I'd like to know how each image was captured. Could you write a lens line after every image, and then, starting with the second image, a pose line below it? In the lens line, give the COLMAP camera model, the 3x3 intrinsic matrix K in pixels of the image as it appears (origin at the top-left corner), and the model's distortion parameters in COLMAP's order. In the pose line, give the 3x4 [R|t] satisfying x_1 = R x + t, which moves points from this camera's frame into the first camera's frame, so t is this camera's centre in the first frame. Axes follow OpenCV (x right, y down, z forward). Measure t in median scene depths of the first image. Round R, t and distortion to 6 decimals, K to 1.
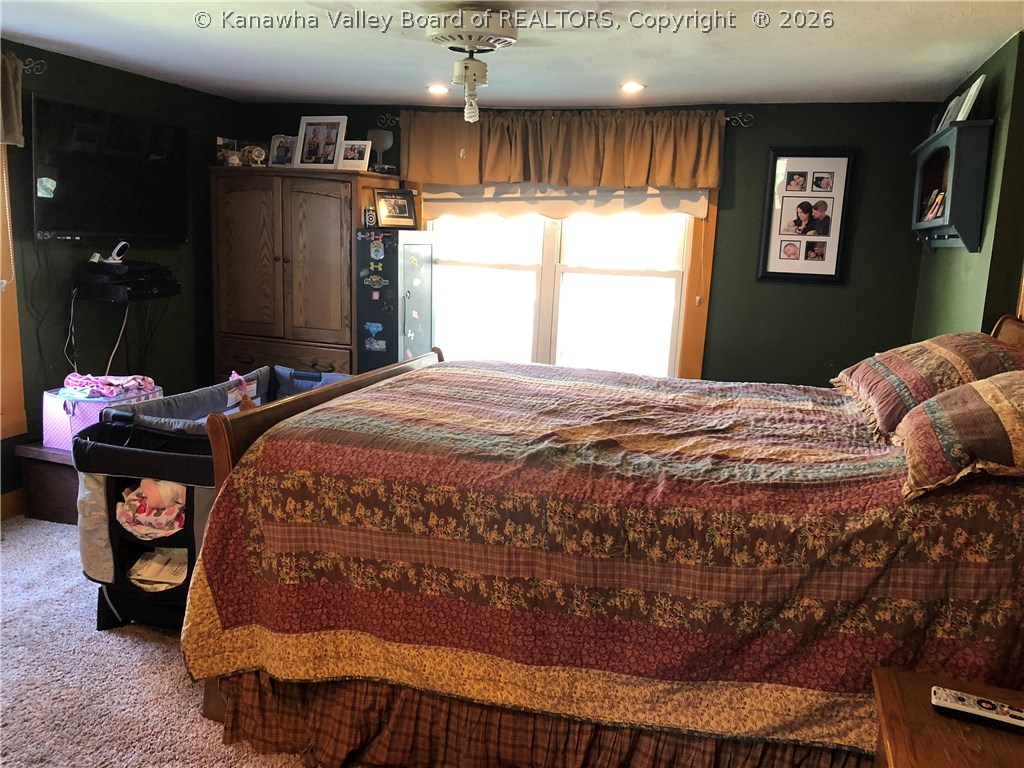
lens RADIAL K [[821.6, 0, 512.0], [0, 821.6, 384.0], [0, 0, 1]] dist [0.010303, -0.009761]
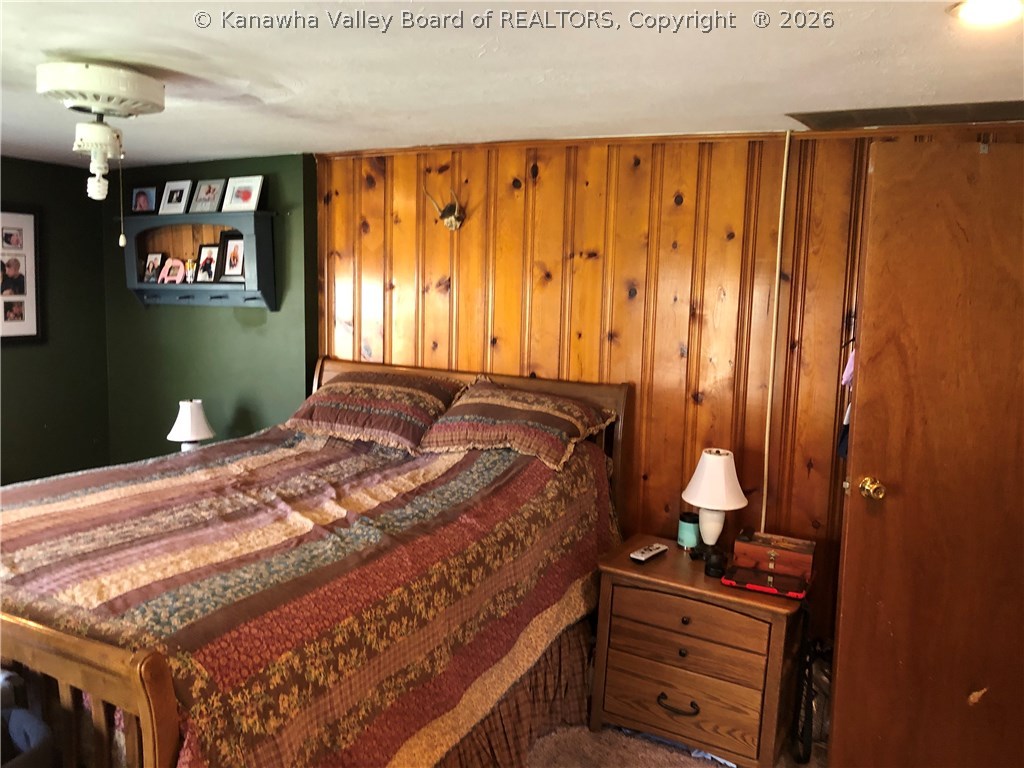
lens RADIAL K [[810.6, 0, 536.7], [0, 810.6, 370.3], [0, 0, 1]] dist [0.012873, -0.005142]
pose [[0.171313, -0.134254, 0.976027, -0.440027], [0.165929, 0.980452, 0.105739, -0.097082], [-0.971143, 0.143836, 0.190241, 0.264606]]
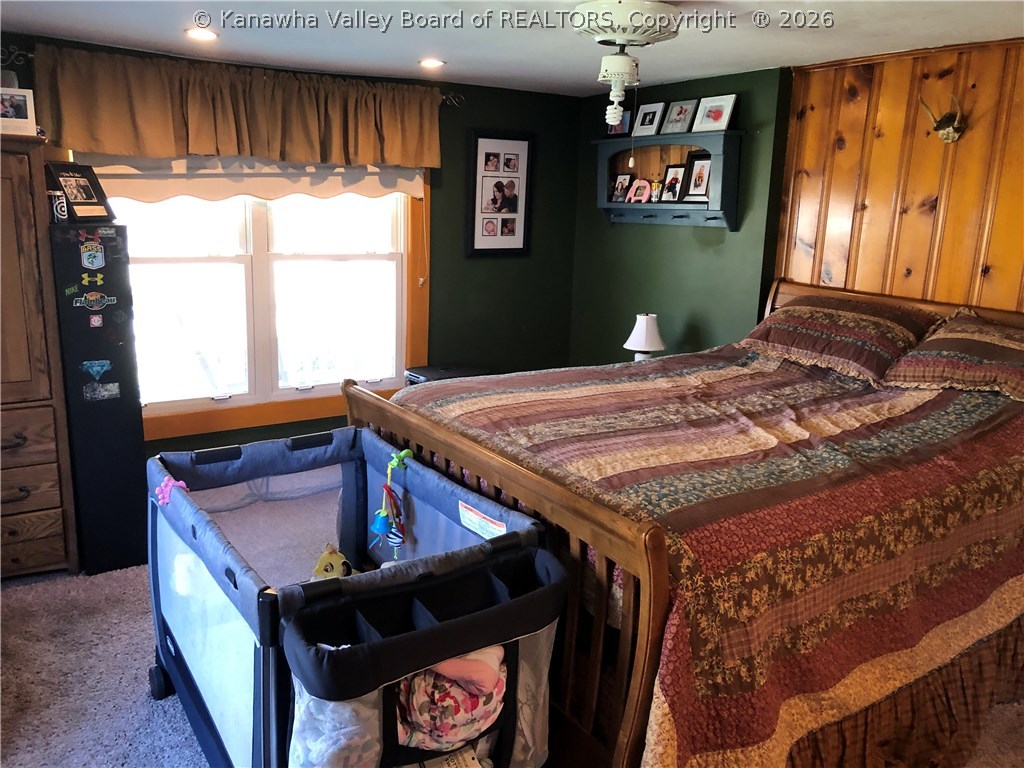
lens RADIAL K [[821.6, 0, 512.0], [0, 821.6, 384.0], [0, 0, 1]] dist [0.010303, -0.009761]
pose [[0.642729, -0.189123, 0.742383, -0.476558], [0.136920, 0.981805, 0.131575, -0.101321], [-0.753759, 0.017080, 0.656929, 0.290426]]
